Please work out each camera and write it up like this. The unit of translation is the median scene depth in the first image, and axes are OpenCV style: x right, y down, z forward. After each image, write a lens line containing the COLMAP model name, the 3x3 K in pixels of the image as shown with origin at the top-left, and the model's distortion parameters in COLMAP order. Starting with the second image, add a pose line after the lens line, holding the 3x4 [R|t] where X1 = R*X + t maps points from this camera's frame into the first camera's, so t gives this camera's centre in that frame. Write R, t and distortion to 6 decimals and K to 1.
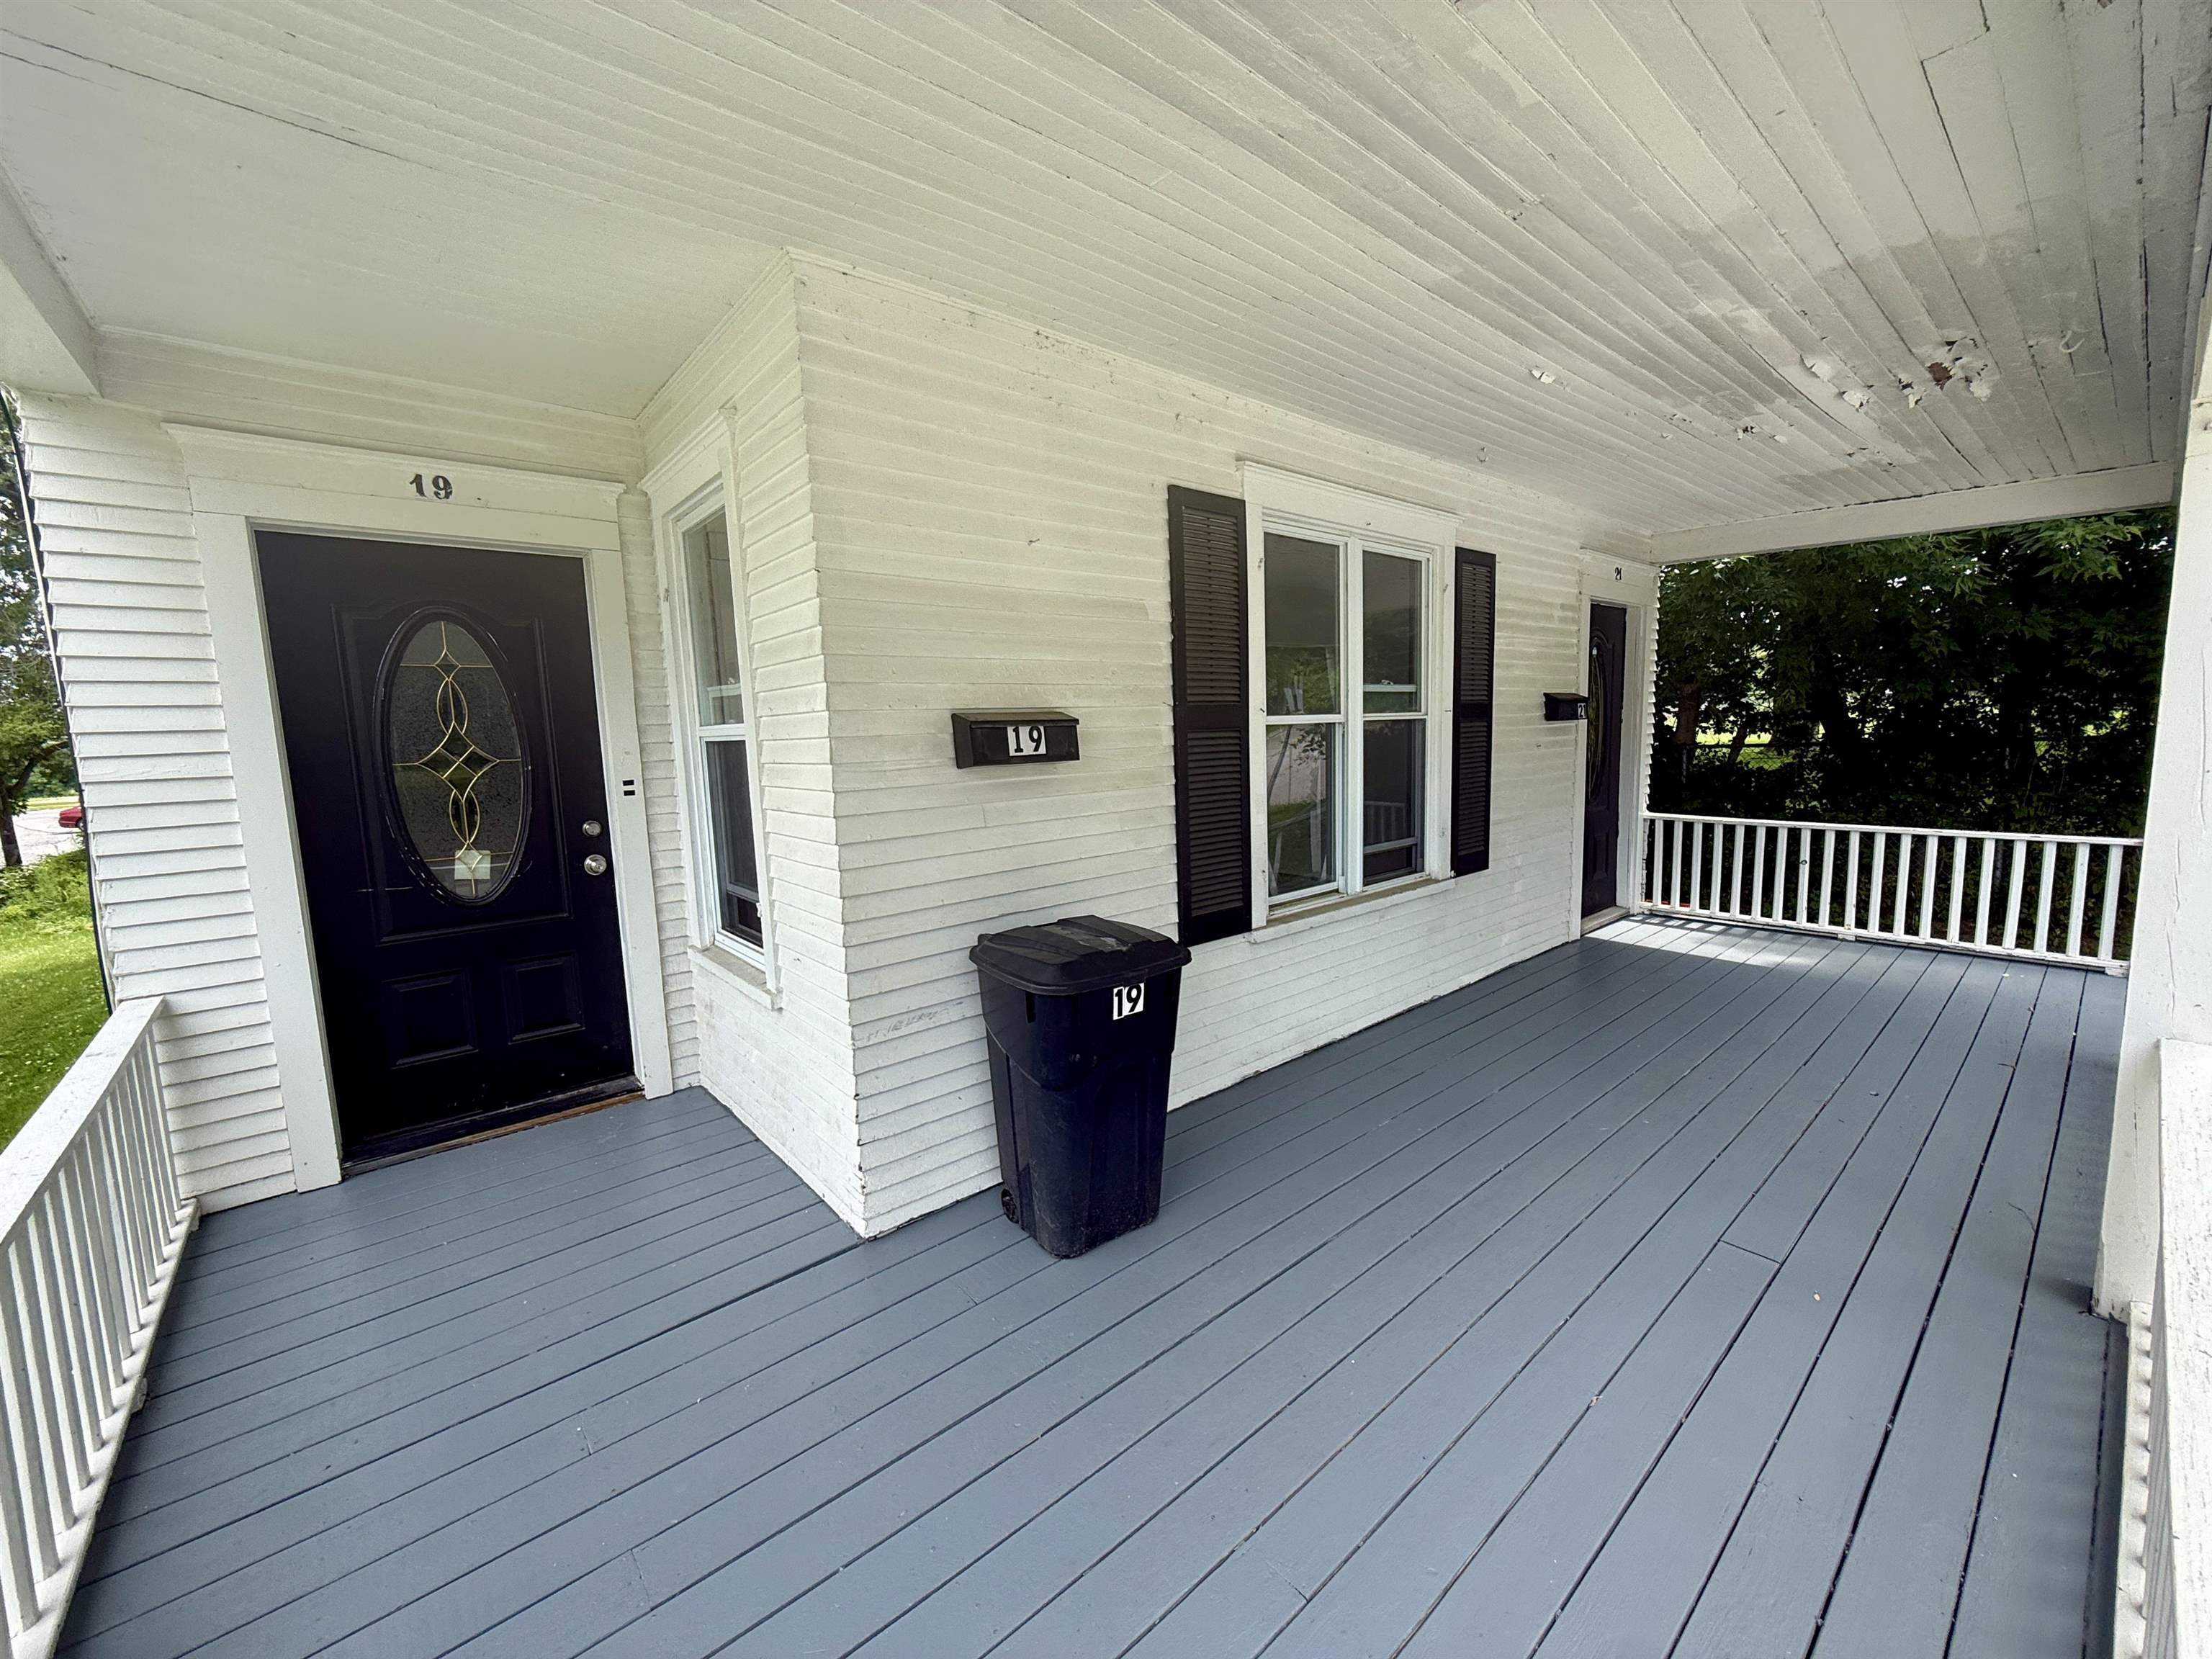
lens RADIAL K [[880.4, 0, 1110.1], [0, 880.4, 832.1], [0, 0, 1]] dist [-0.000904, -0.000102]
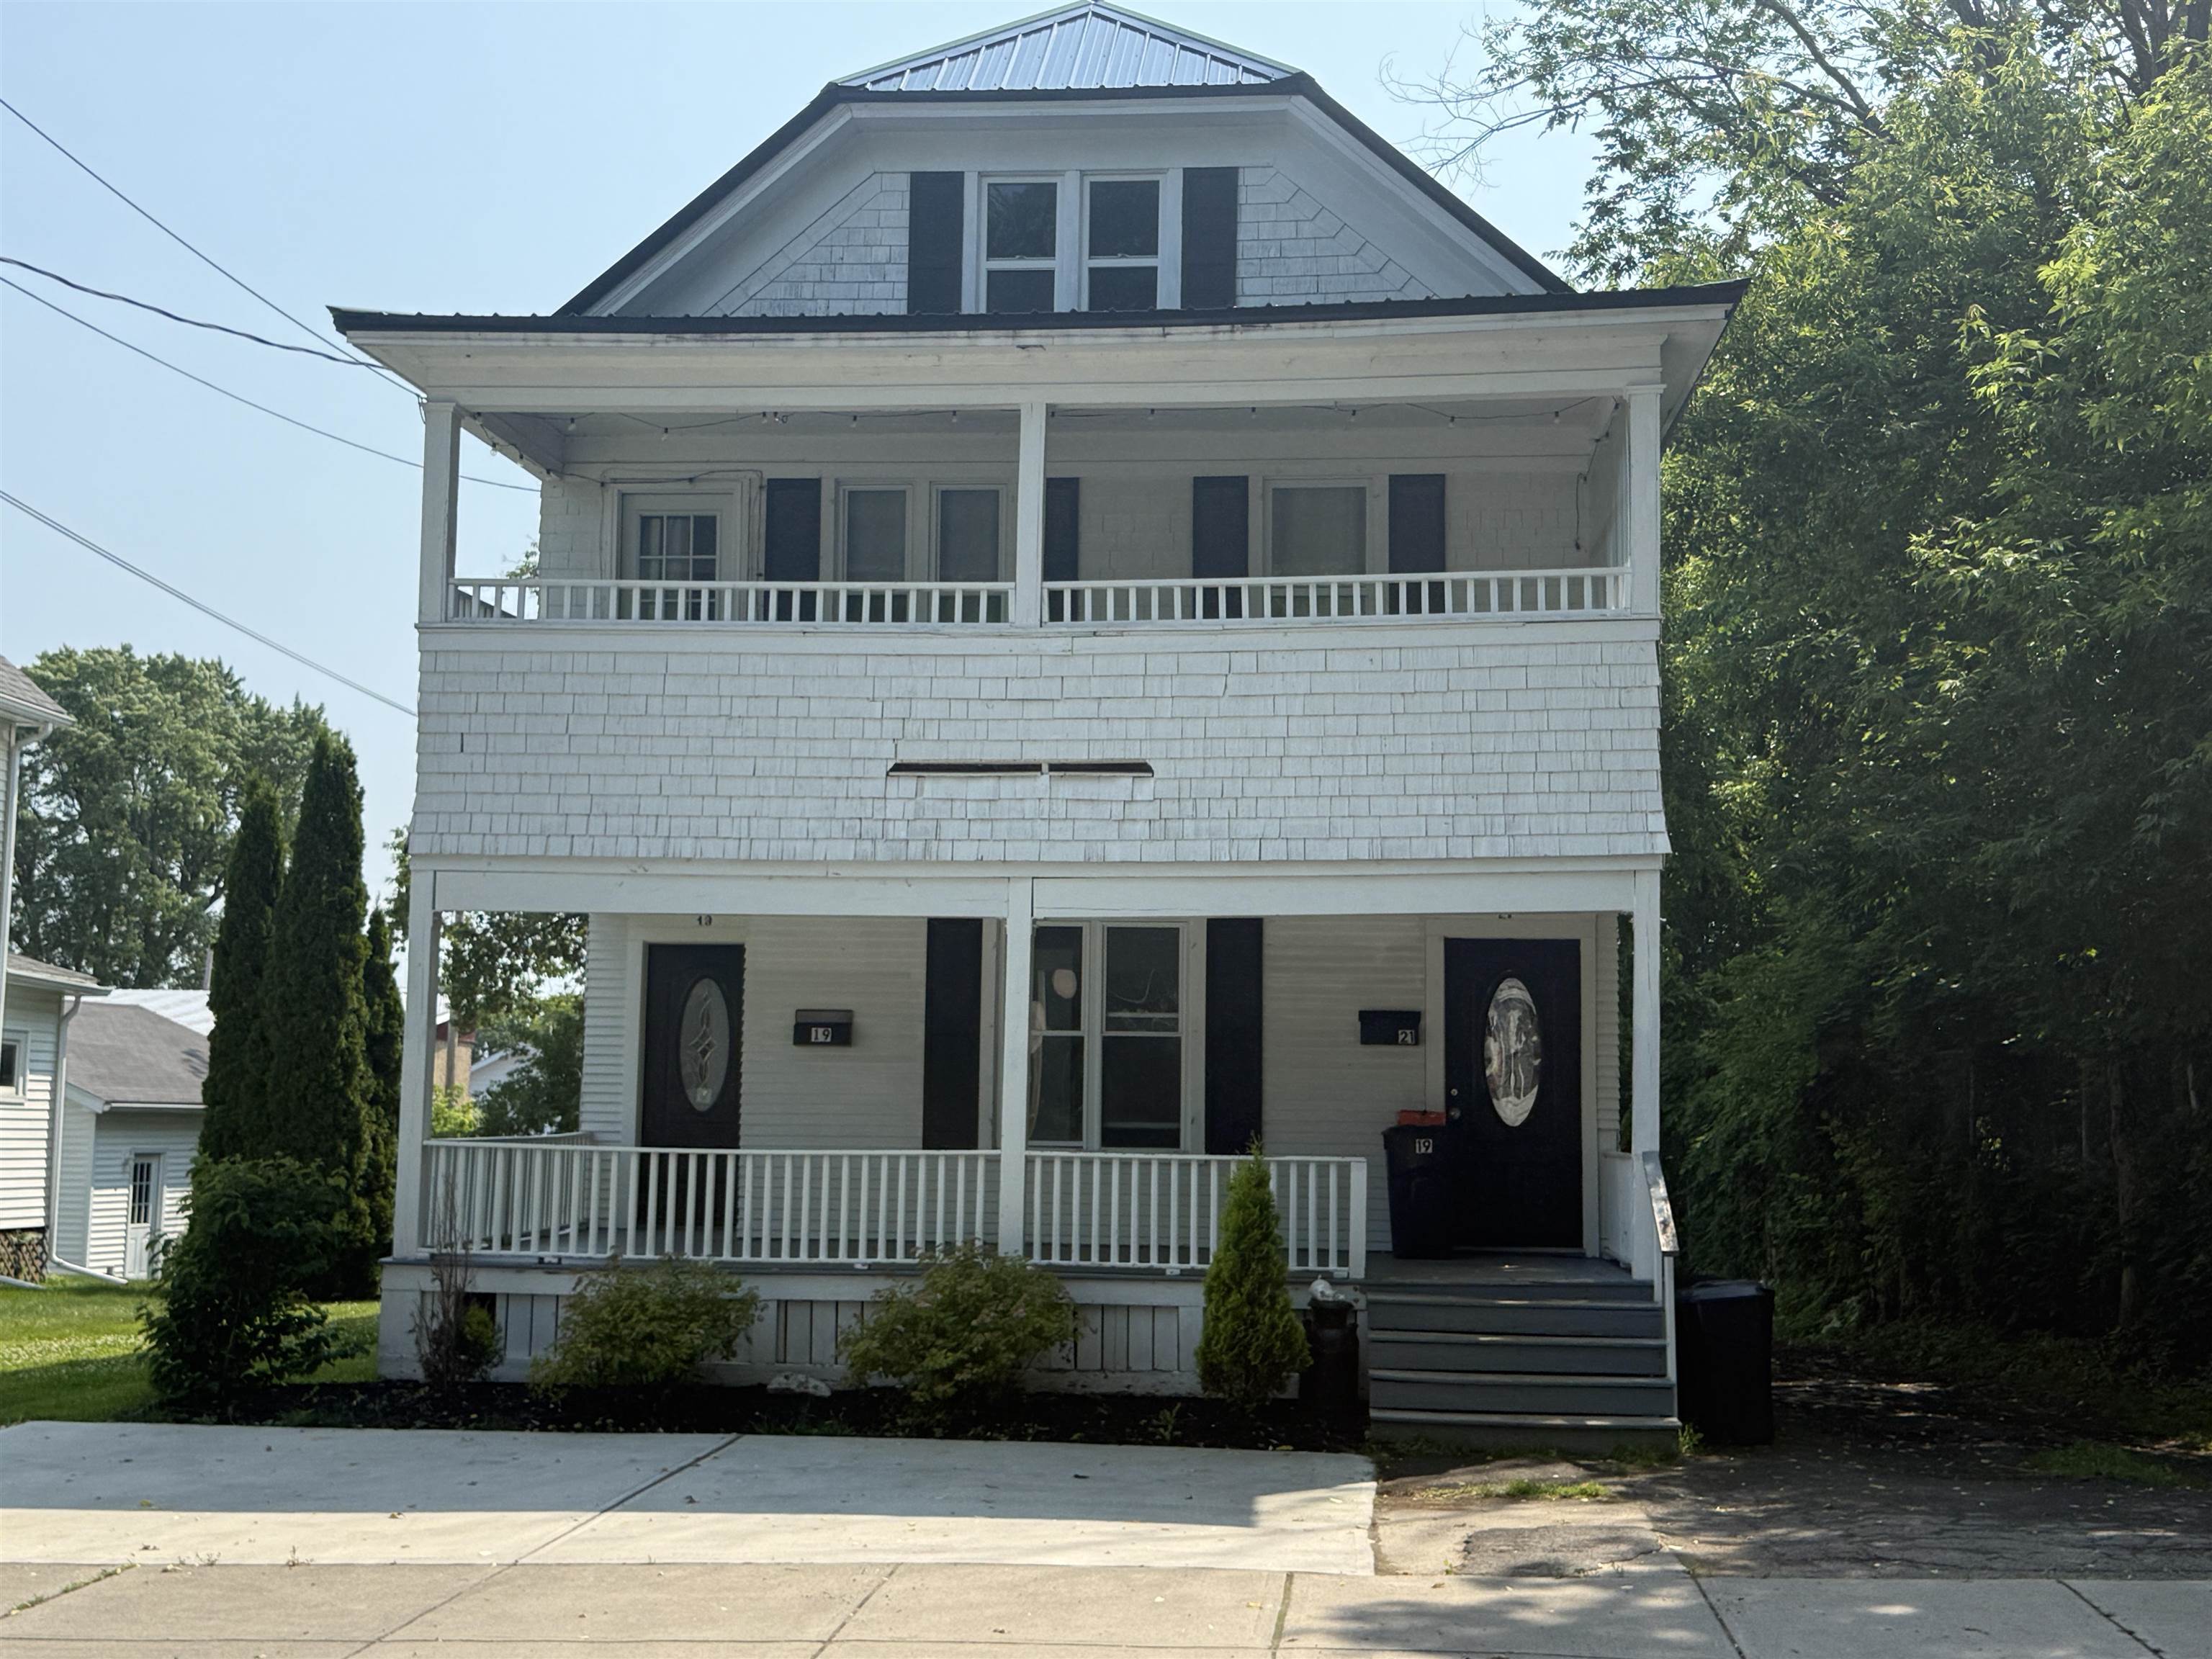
lens RADIAL K [[2849.7, 0, 1109.3], [0, 2849.7, 832.2], [0, 0, 1]] dist [0.166230, -0.341067]
pose [[0.704269, -0.031895, -0.709216, 4.952869], [-0.121479, 0.978842, -0.164653, 0.446563], [0.699463, 0.202115, 0.685494, -3.204518]]
